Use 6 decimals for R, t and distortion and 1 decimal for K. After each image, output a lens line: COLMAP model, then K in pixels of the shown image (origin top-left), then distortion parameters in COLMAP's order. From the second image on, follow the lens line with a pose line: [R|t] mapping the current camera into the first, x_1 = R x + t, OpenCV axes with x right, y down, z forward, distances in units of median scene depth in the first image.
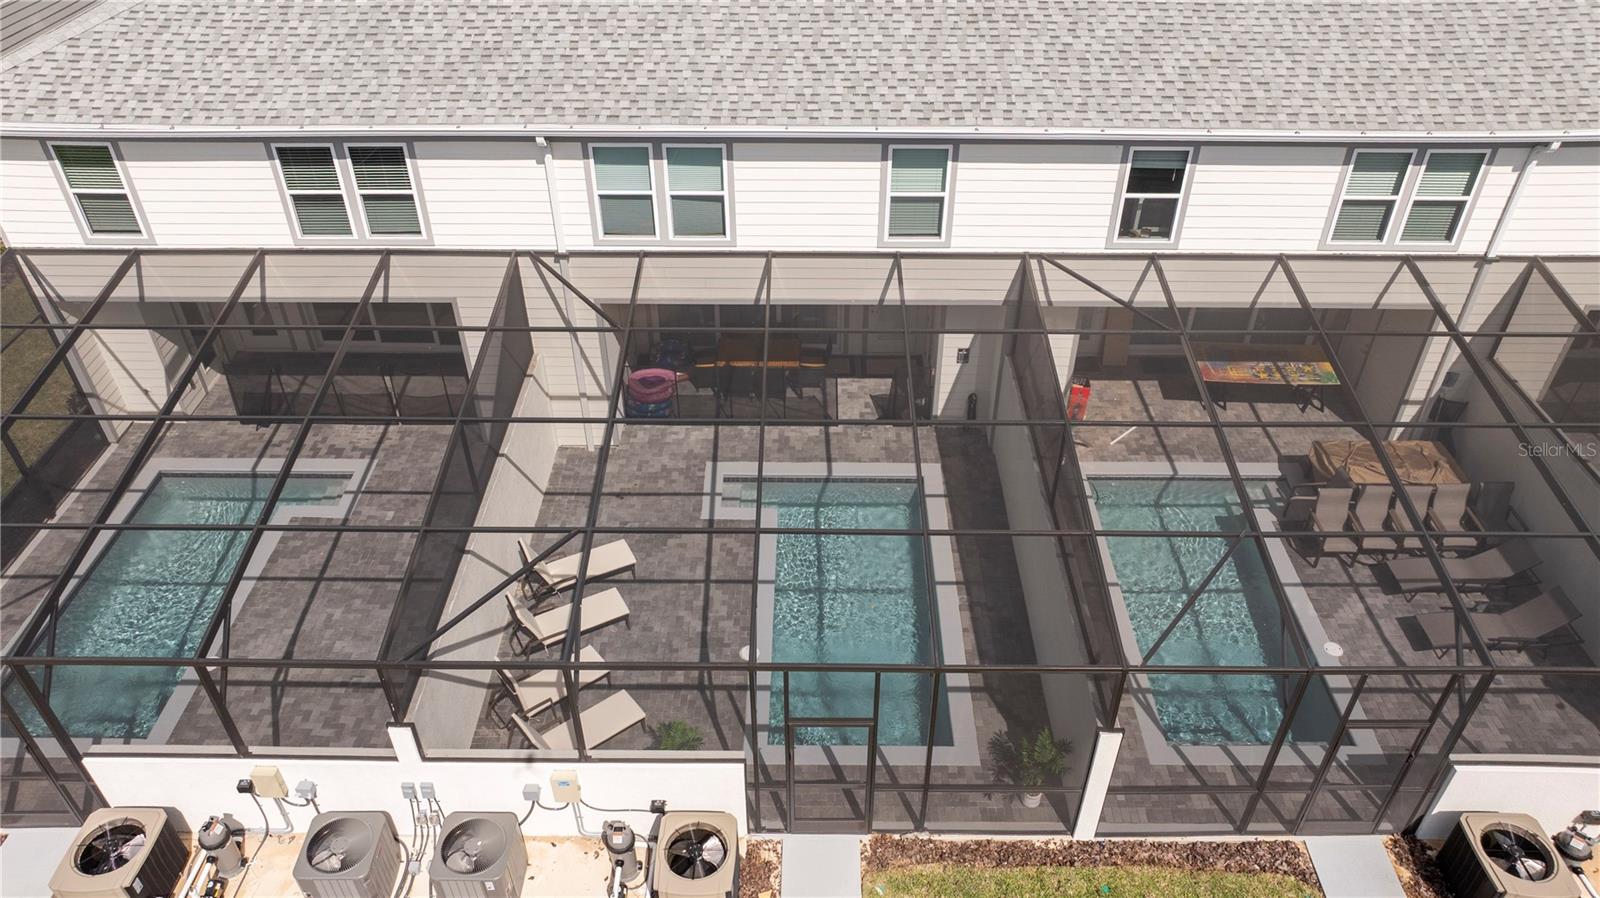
lens RADIAL K [[1245.2, 0, 800.0], [0, 1245.2, 626.7], [0, 0, 1]] dist [-0.014083, 0.004008]
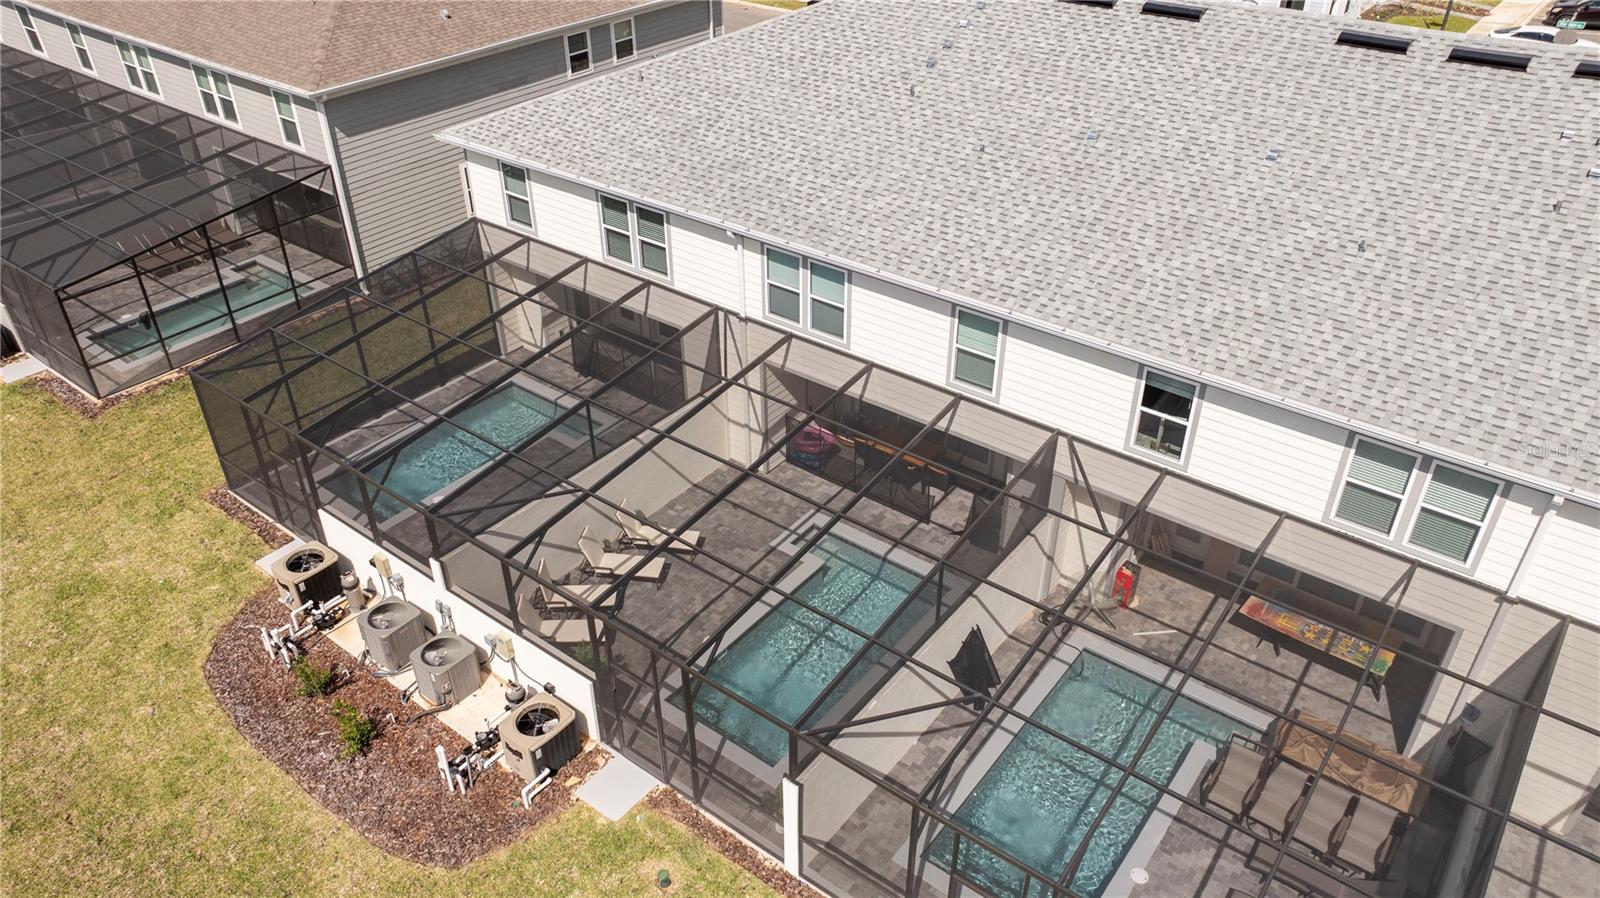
lens RADIAL K [[1126.7, 0, 807.7], [0, 1126.7, 443.1], [0, 0, 1]] dist [-0.016075, -0.003766]
pose [[0.809183, 0.334021, -0.483377, 0.518057], [-0.461274, 0.870722, -0.170498, 0.001693], [0.363937, 0.360933, 0.858649, 0.003066]]
